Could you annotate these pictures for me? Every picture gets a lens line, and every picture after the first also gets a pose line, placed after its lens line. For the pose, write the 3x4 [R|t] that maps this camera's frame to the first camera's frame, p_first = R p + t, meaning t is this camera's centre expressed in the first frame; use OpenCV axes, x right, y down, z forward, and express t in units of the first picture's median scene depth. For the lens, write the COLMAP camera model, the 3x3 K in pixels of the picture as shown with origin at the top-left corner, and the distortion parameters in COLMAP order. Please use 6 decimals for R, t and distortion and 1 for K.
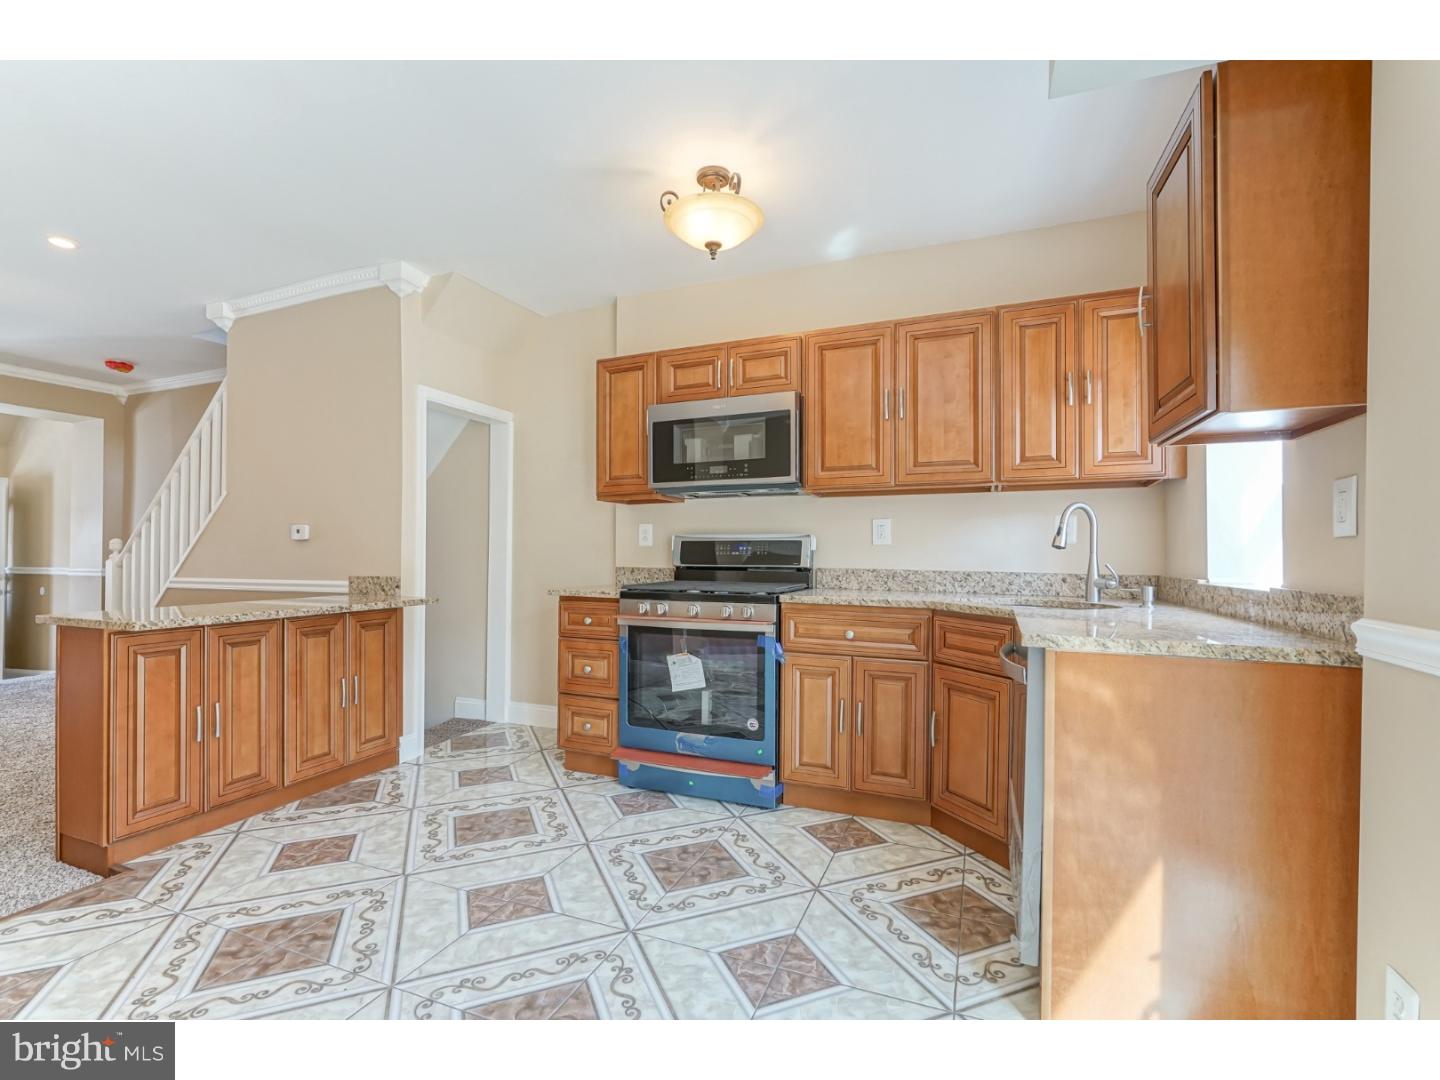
lens RADIAL K [[678.0, 0, 722.6], [0, 678.0, 547.7], [0, 0, 1]] dist [-0.000935, 0.000248]
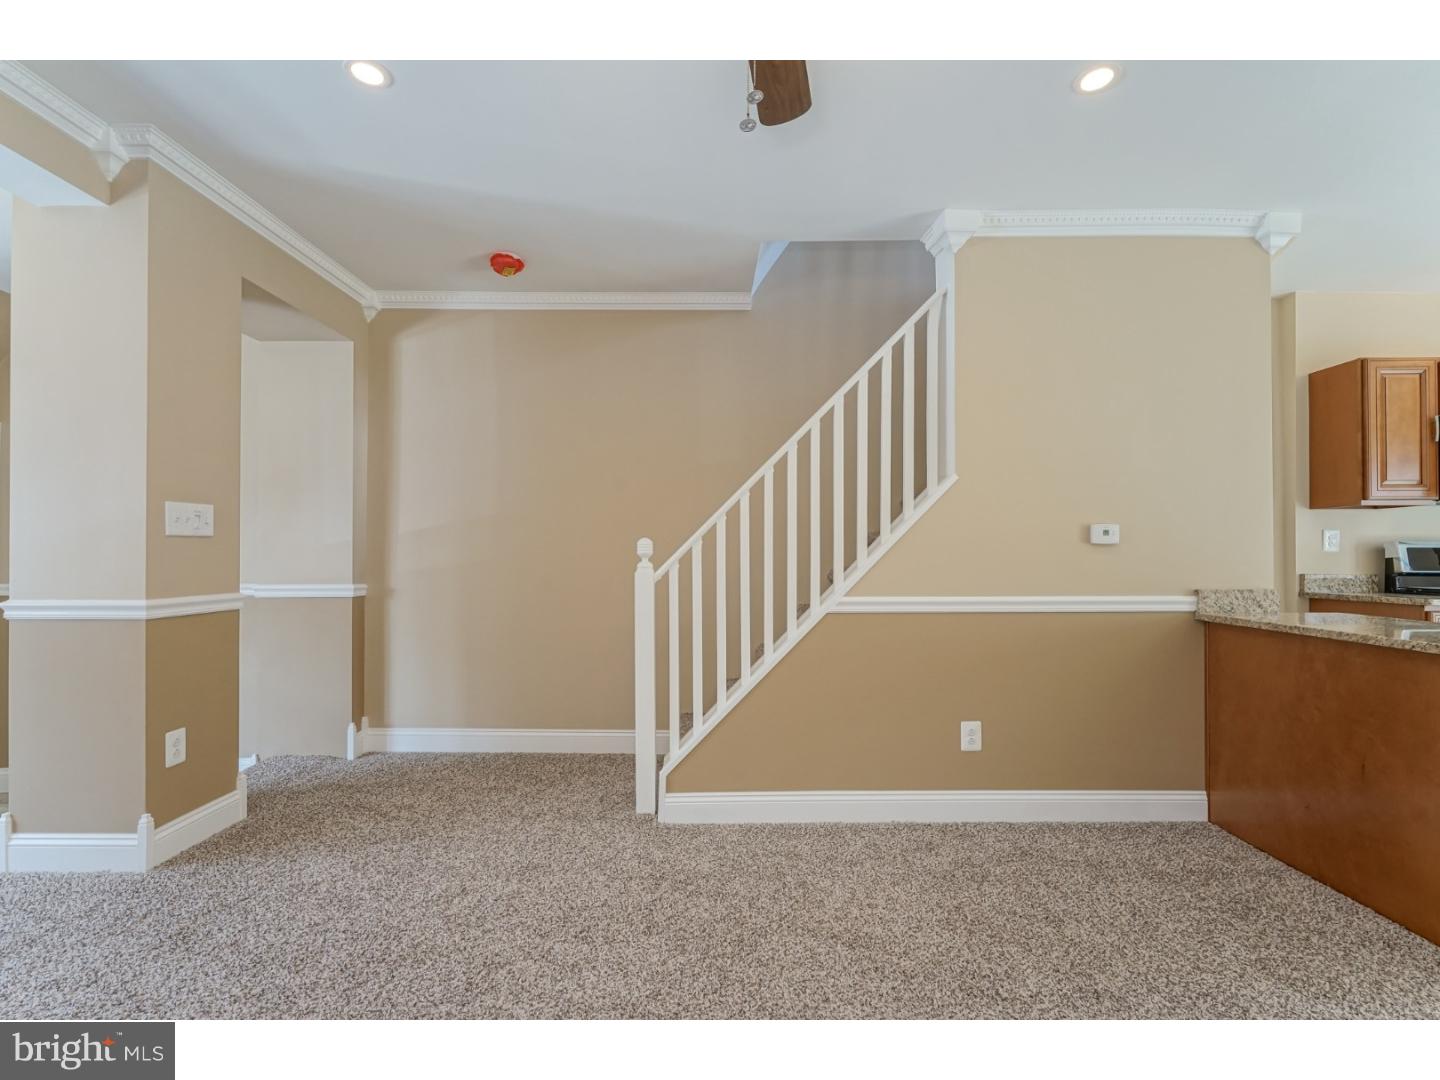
lens RADIAL K [[682.5, 0, 719.9], [0, 682.5, 563.2], [0, 0, 1]] dist [-0.003748, -0.000249]
pose [[0.916289, -0.006257, 0.400468, -1.677360], [-0.002927, 0.999747, 0.022318, -0.007454], [-0.400506, -0.021622, 0.916039, 0.580315]]
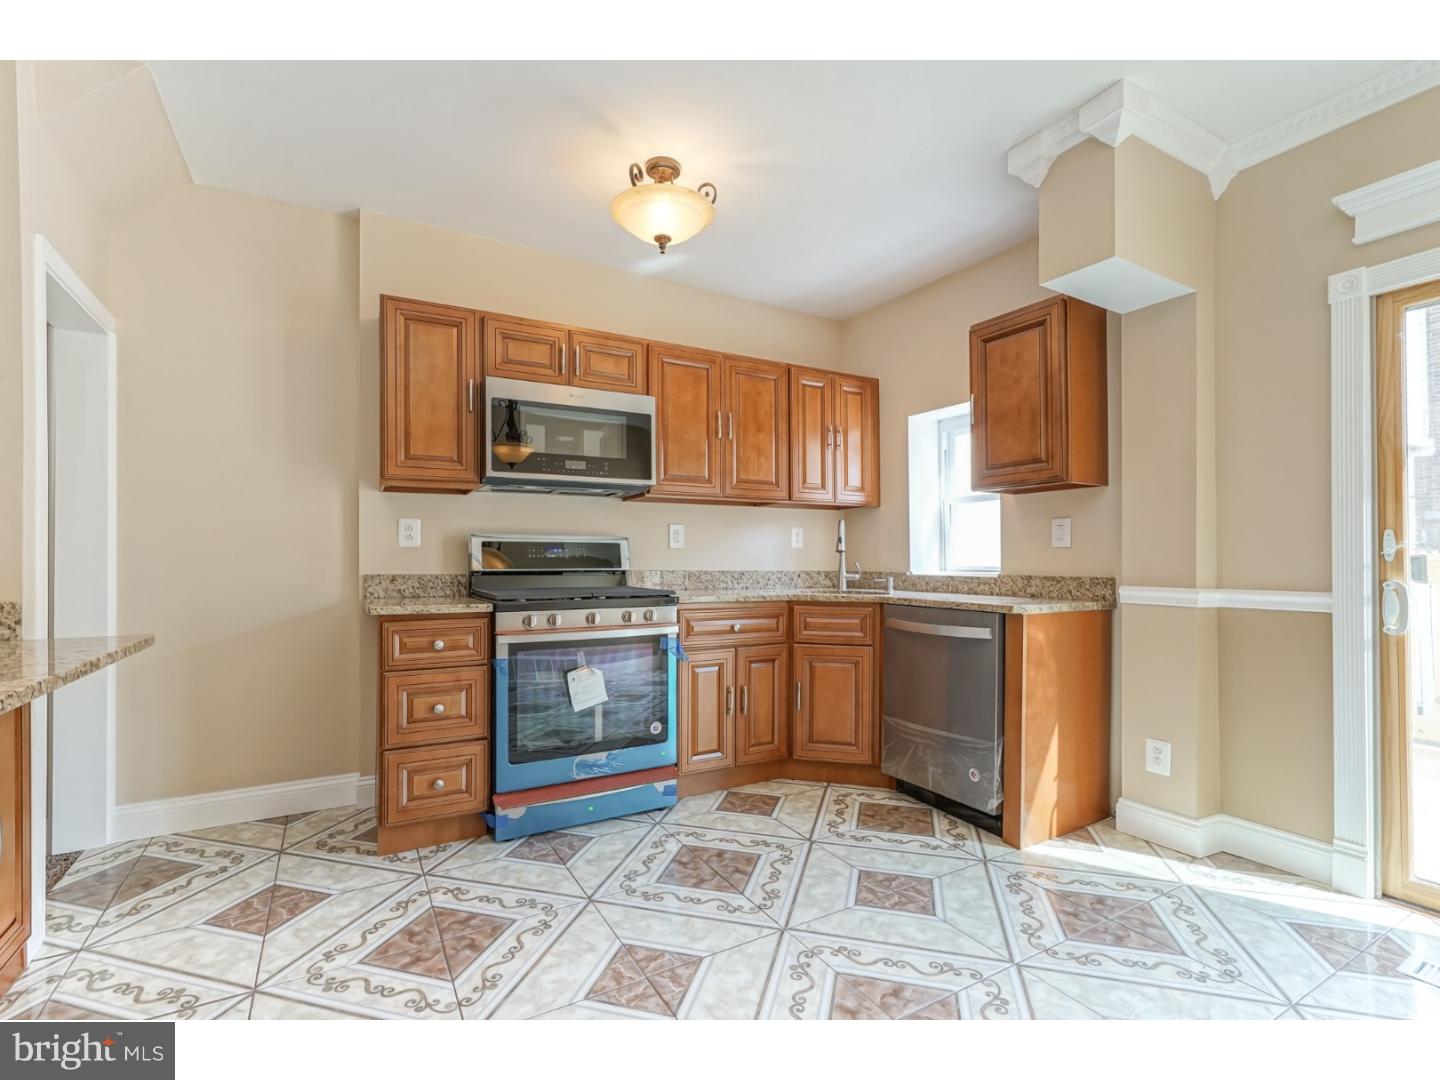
lens RADIAL K [[677.7, 0, 724.0], [0, 677.7, 552.5], [0, 0, 1]] dist [-0.000688, 0.000970]
pose [[0.596548, 0.003401, 0.802570, -0.663917], [-0.006075, 0.999982, 0.000278, 0.002136], [-0.802554, -0.005041, 0.596558, 0.312164]]
